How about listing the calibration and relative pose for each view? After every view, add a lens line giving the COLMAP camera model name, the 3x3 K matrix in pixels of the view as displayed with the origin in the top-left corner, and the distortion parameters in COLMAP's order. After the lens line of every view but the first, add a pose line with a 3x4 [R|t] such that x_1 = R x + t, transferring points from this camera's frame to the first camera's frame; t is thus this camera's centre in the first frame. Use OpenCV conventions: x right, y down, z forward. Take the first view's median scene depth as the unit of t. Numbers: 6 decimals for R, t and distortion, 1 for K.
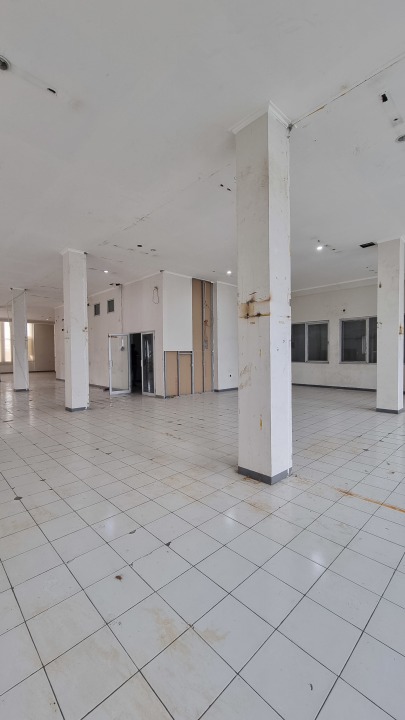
lens RADIAL K [[297.4, 0, 192.3], [0, 297.4, 362.3], [0, 0, 1]] dist [-0.001943, -0.000141]
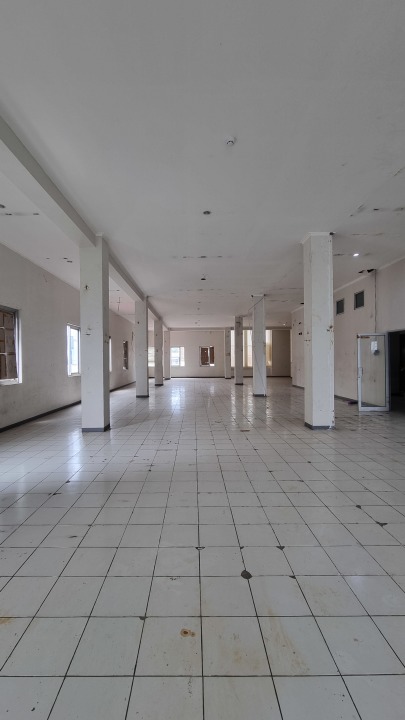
lens RADIAL K [[297.4, 0, 192.3], [0, 297.4, 362.3], [0, 0, 1]] dist [-0.001943, -0.000141]
pose [[0.731866, 0.003766, -0.681438, -0.060736], [-0.016342, 0.999794, -0.012026, -0.002945], [0.681252, 0.019937, 0.731777, 0.114745]]
